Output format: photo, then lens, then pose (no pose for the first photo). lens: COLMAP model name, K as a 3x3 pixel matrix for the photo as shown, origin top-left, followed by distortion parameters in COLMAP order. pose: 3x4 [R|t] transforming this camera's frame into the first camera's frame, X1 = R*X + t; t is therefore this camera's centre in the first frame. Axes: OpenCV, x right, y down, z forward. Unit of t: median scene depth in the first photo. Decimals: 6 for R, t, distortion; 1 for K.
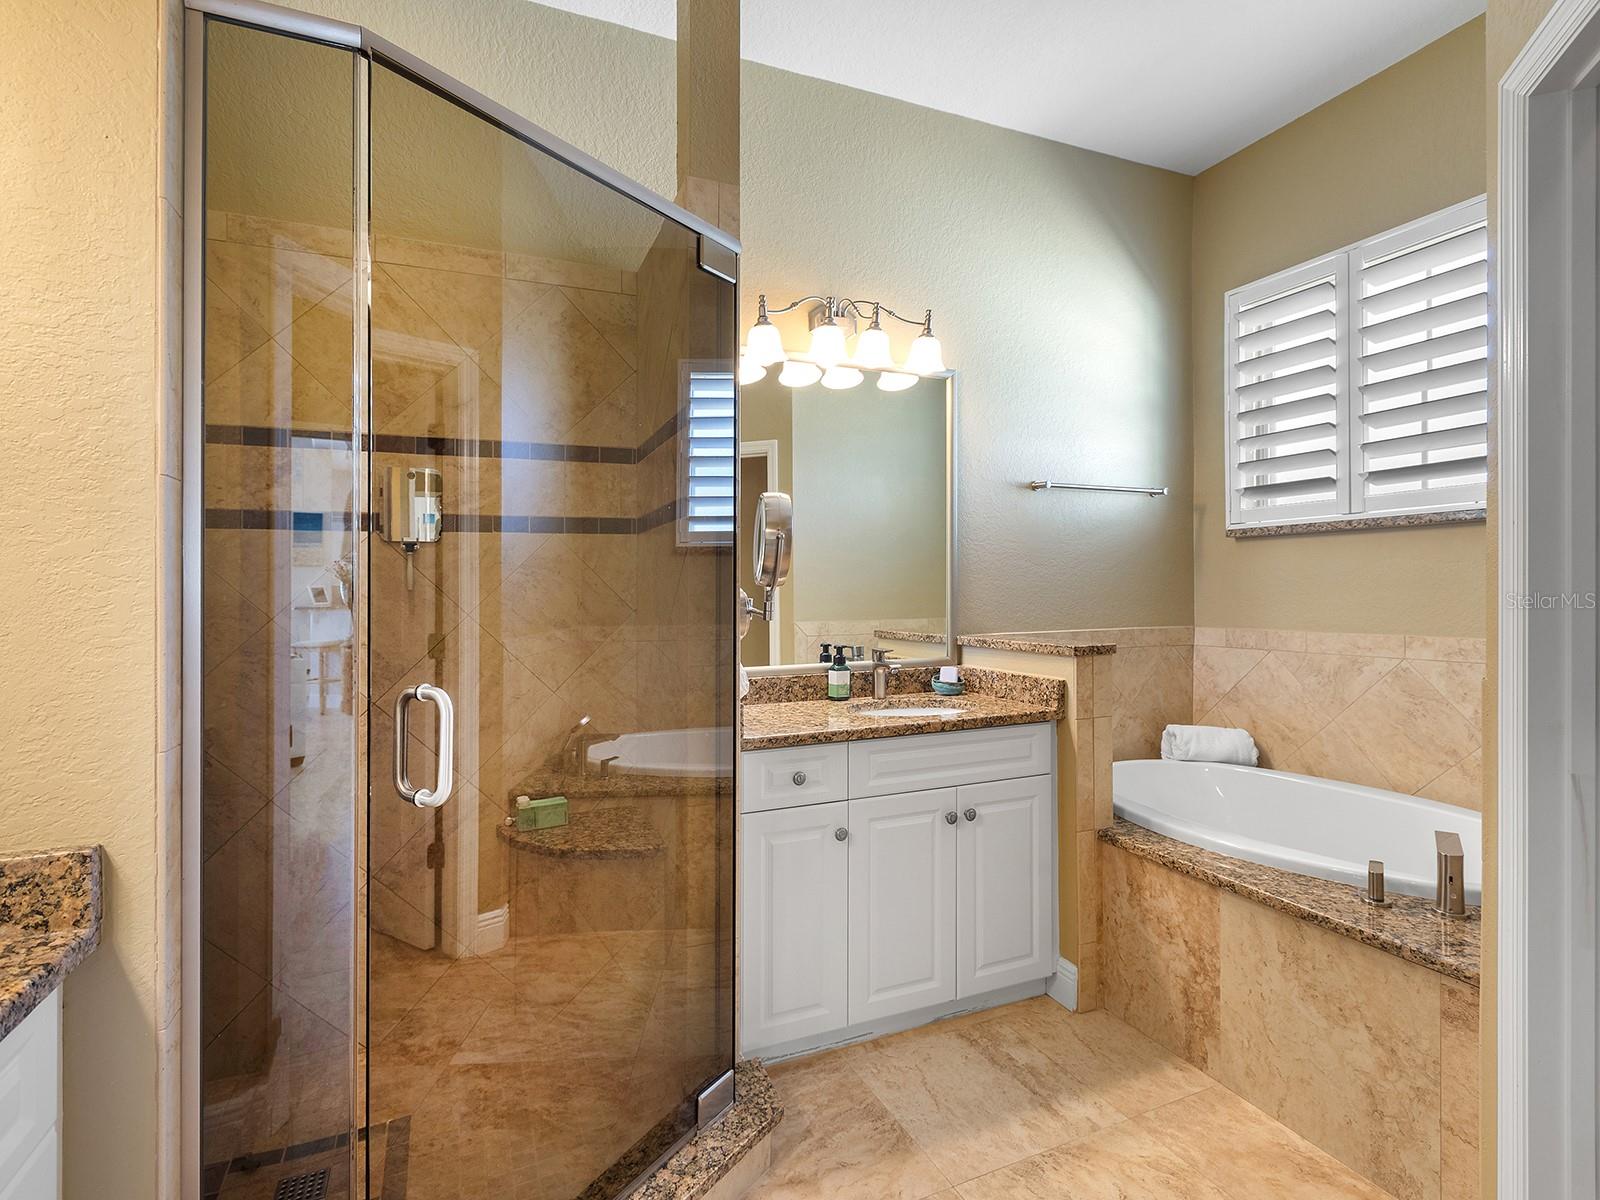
lens RADIAL K [[809.5, 0, 800.0], [0, 809.5, 600.0], [0, 0, 1]] dist [-0.000992, -0.000473]
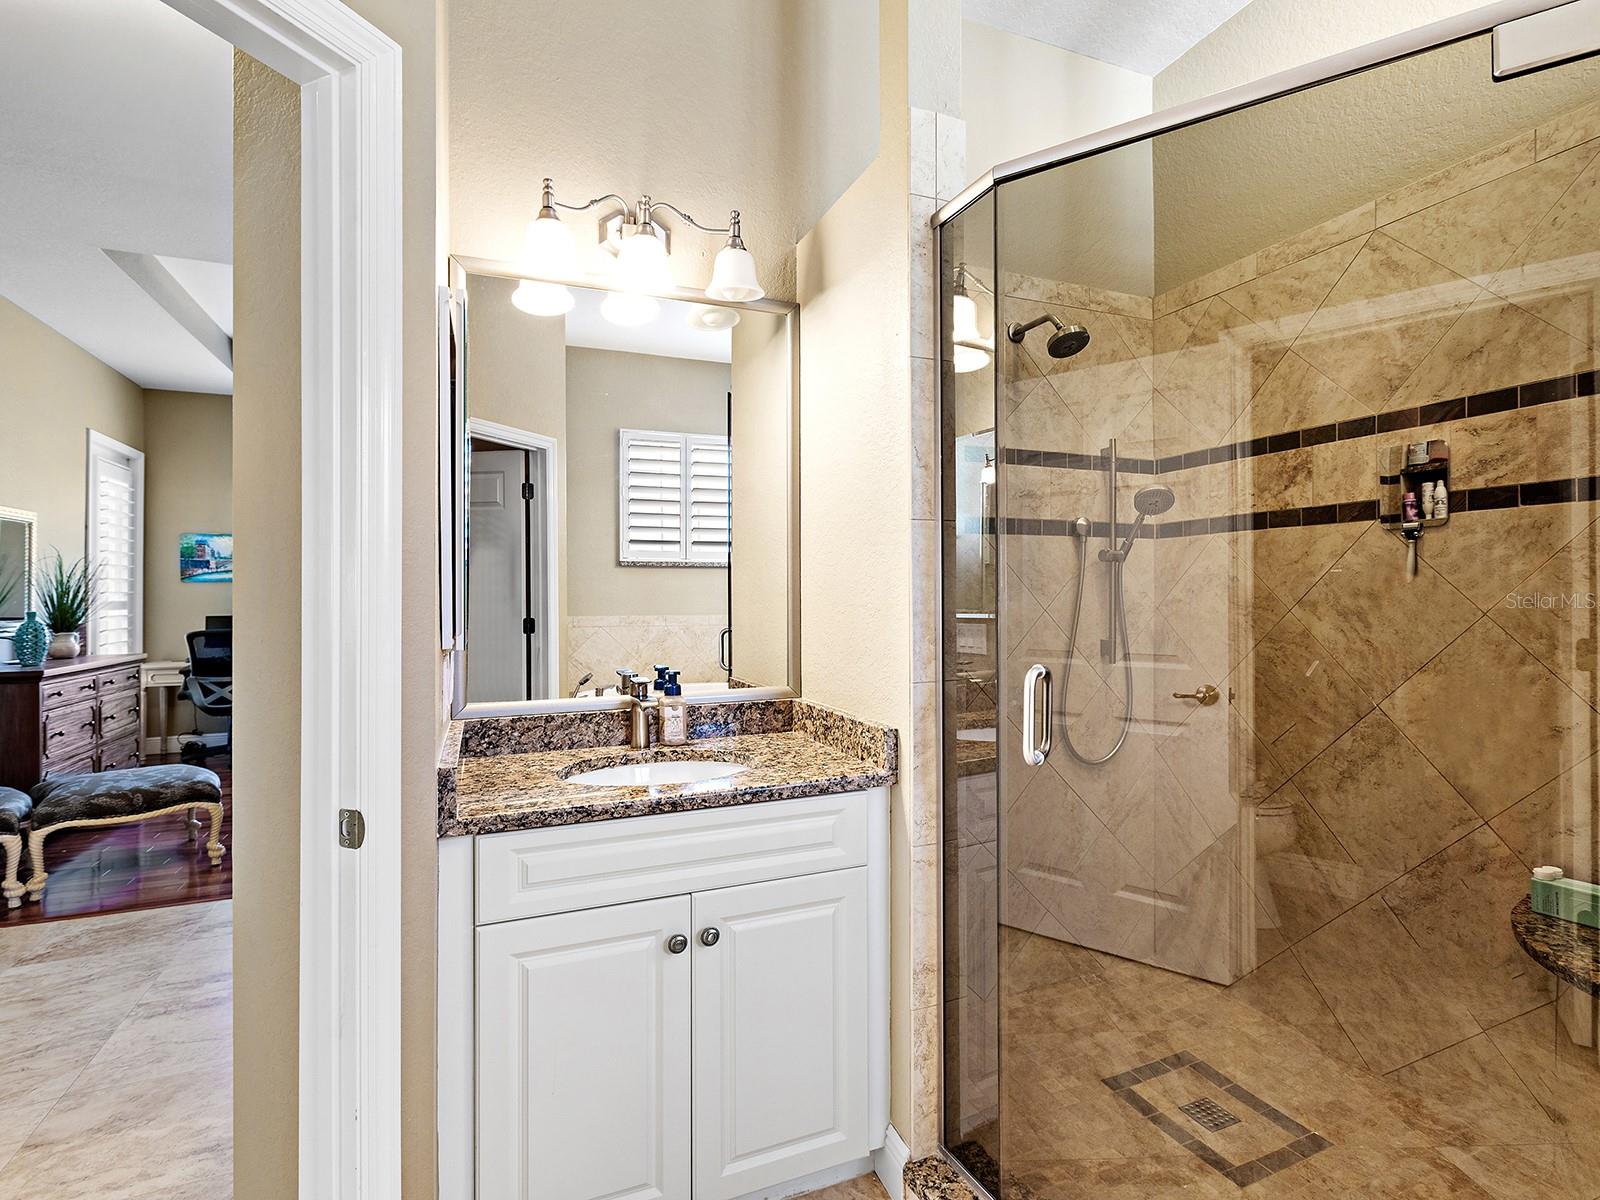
lens RADIAL K [[809.5, 0, 800.0], [0, 809.5, 600.0], [0, 0, 1]] dist [-0.000992, -0.000473]
pose [[-0.018803, 0.017213, -0.999675, 0.571617], [-0.002551, 0.999848, 0.017264, -0.010393], [0.999820, 0.002874, -0.018756, 0.493011]]
